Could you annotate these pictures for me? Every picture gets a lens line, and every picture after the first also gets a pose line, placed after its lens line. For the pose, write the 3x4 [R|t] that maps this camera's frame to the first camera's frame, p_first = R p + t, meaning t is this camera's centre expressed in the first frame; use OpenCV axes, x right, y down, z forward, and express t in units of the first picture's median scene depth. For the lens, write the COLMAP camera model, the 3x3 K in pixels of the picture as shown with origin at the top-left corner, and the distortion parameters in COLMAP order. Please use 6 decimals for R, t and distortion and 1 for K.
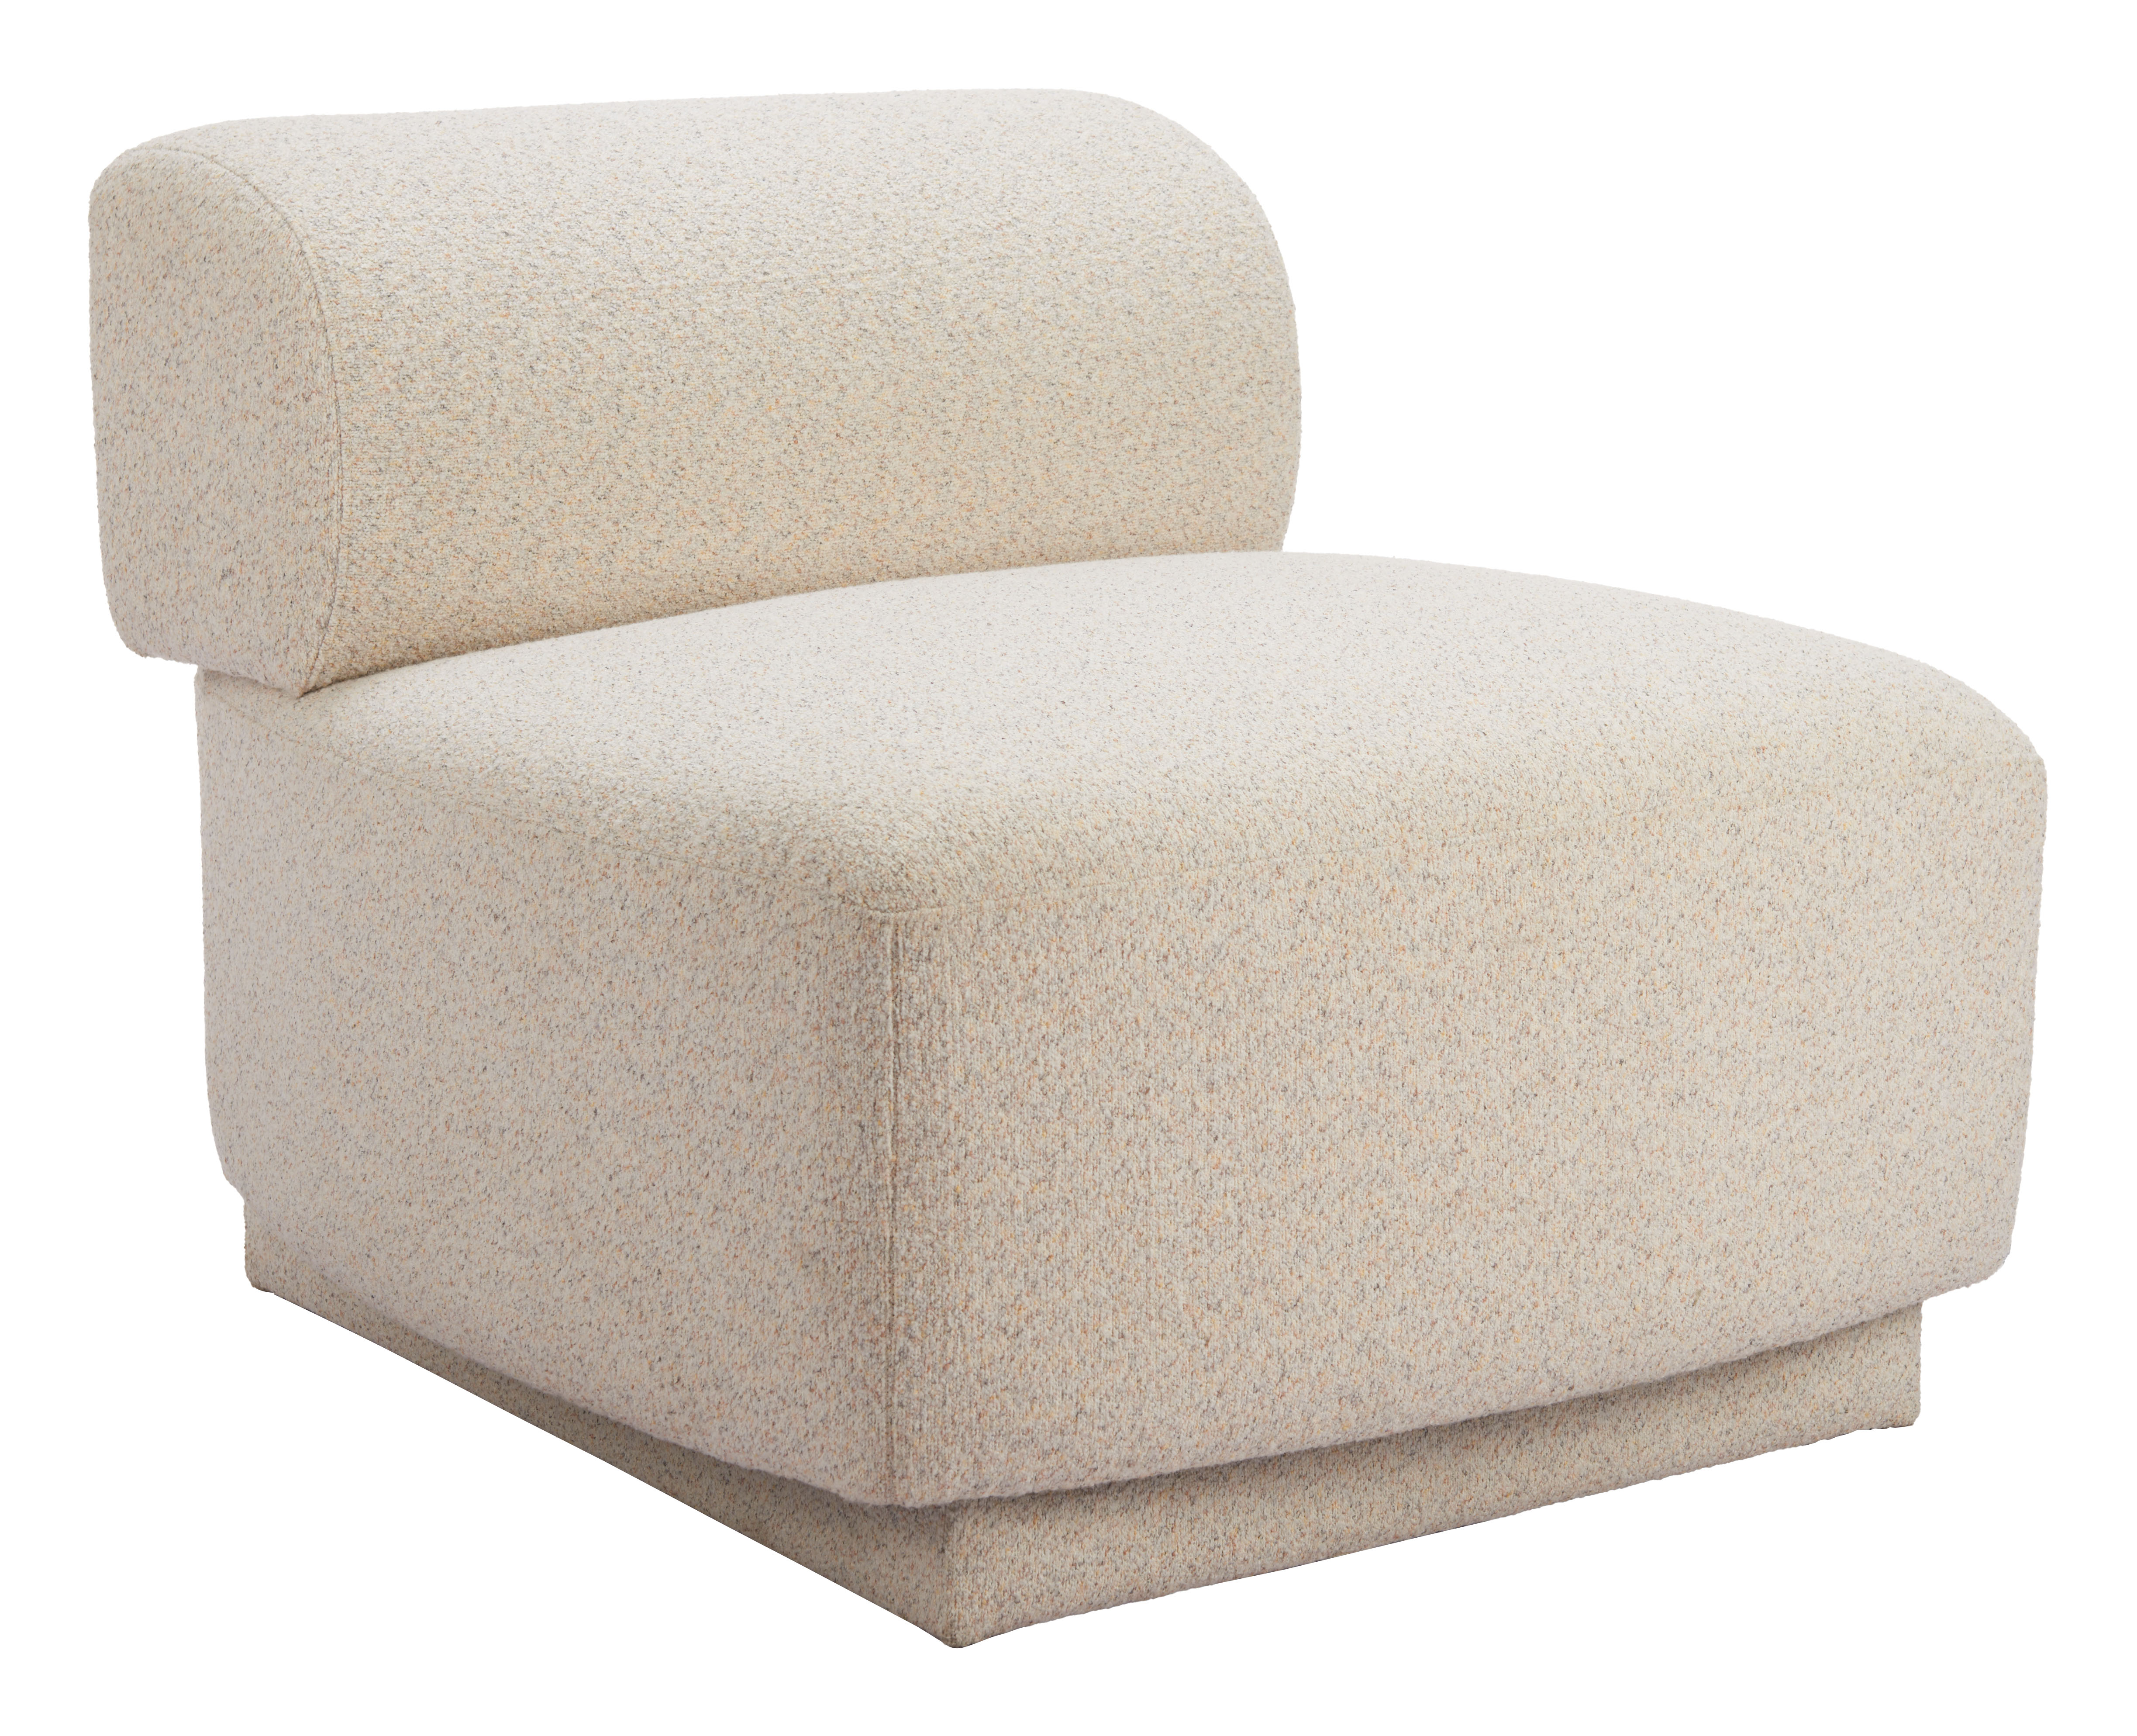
lens RADIAL K [[5884.1, 0, 1173.7], [0, 5884.1, 793.4], [0, 0, 1]] dist [0.151037, 0.000000]
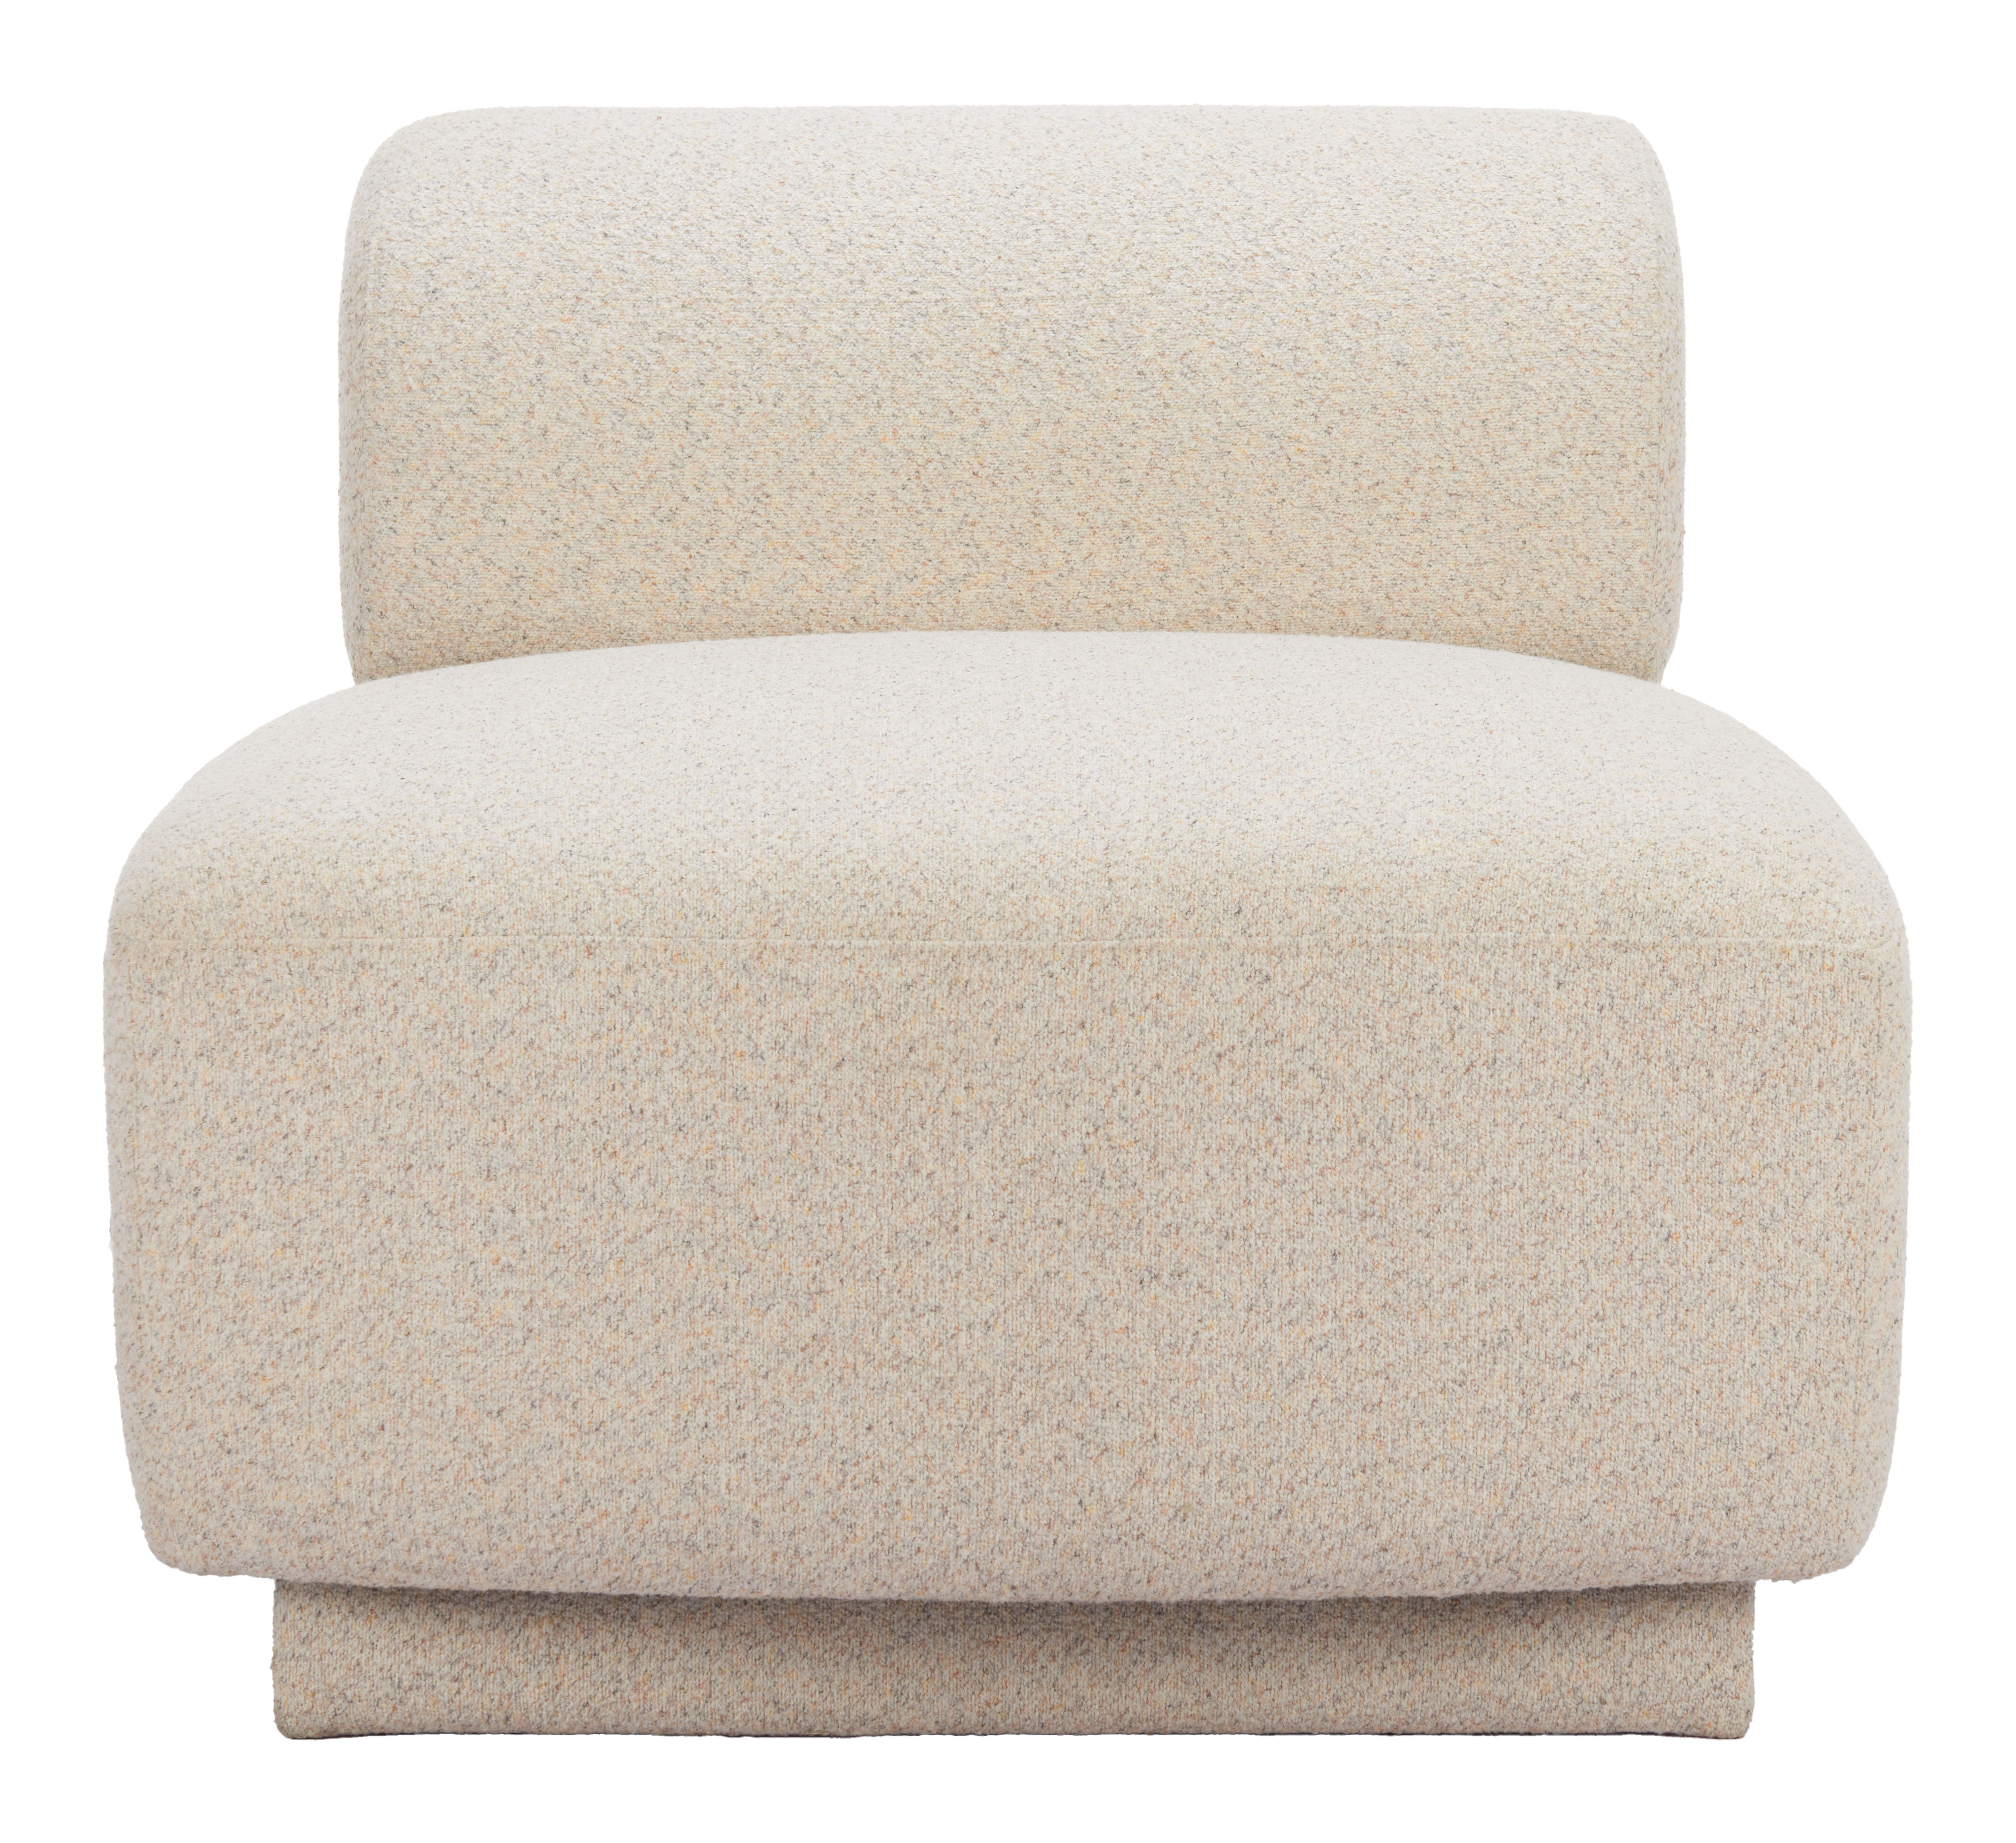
lens RADIAL K [[6720.4, 0, 1016.7], [0, 6720.4, 922.4], [0, 0, 1]] dist [0.112386, 0.000000]
pose [[0.800016, 0.103878, -0.590917, 0.641132], [-0.104482, 0.993970, 0.033277, -0.030506], [0.590811, 0.035118, 0.806046, 0.188300]]
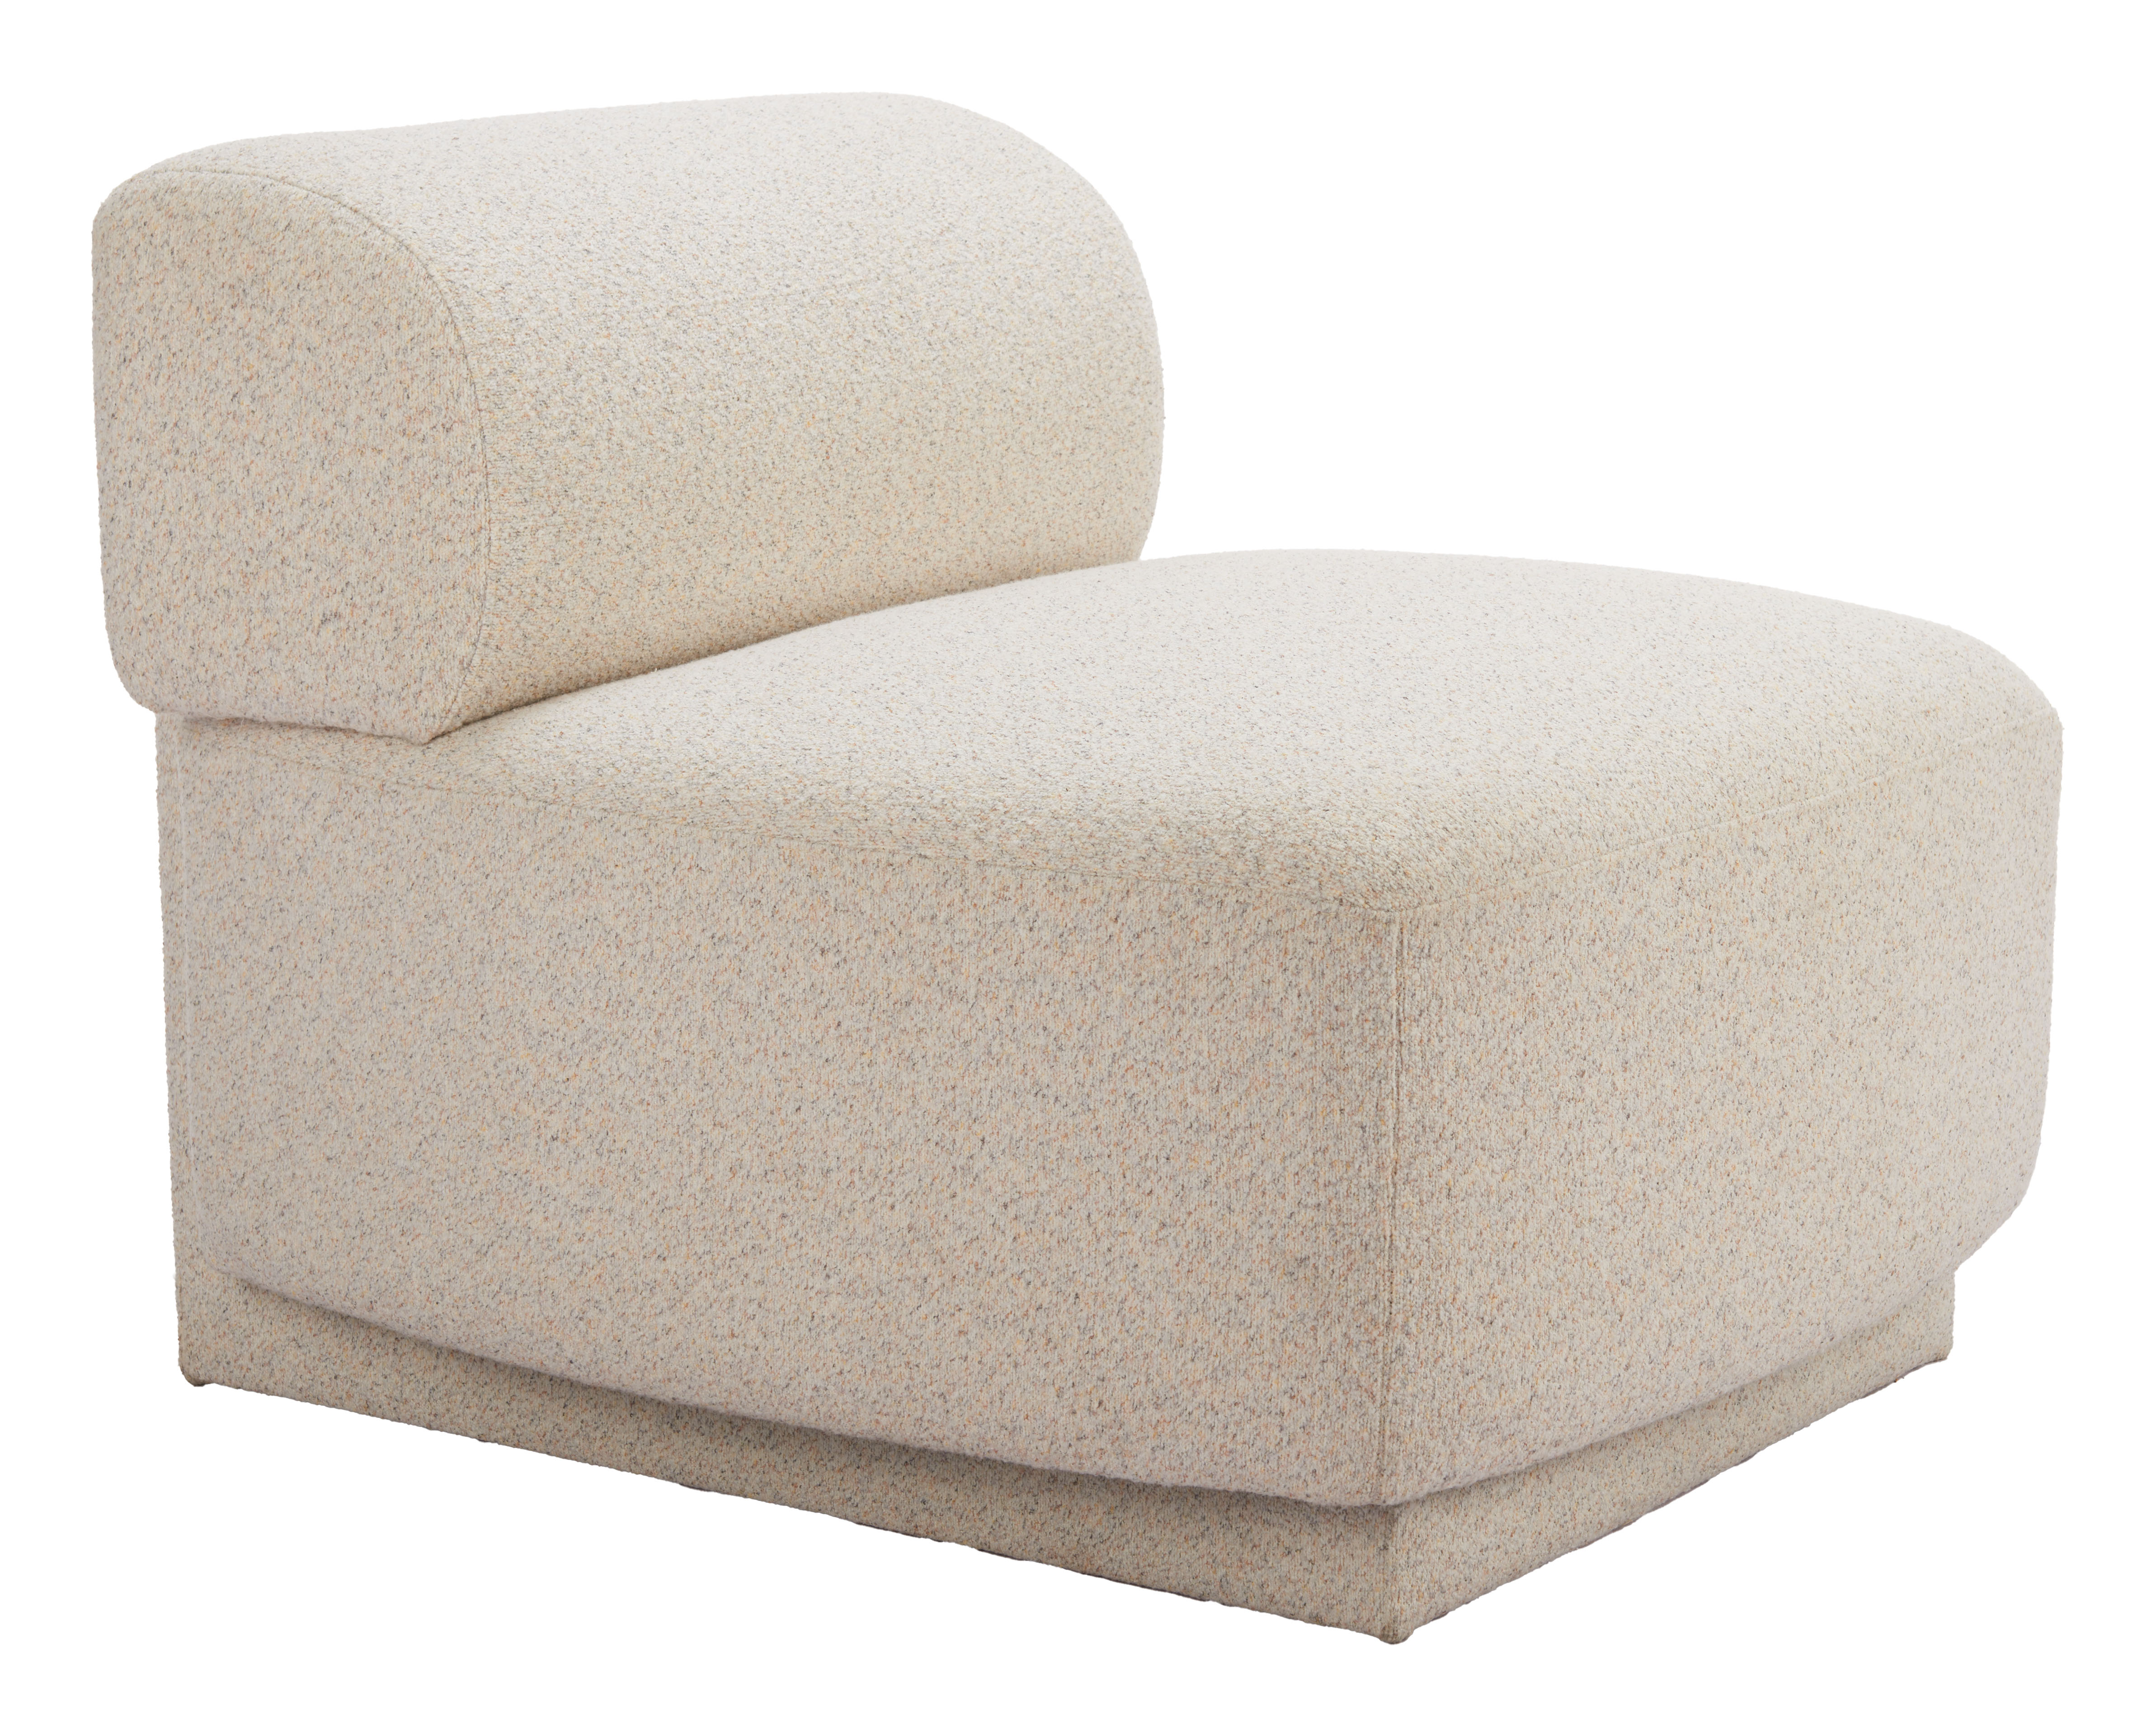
lens RADIAL K [[5935.7, 0, 1237.7], [0, 5935.7, 849.1], [0, 0, 1]] dist [0.151037, 0.000000]
pose [[0.934808, -0.059752, 0.350091, -0.385297], [0.058242, 0.998192, 0.014850, -0.006253], [-0.350345, 0.006508, 0.936598, 0.057704]]
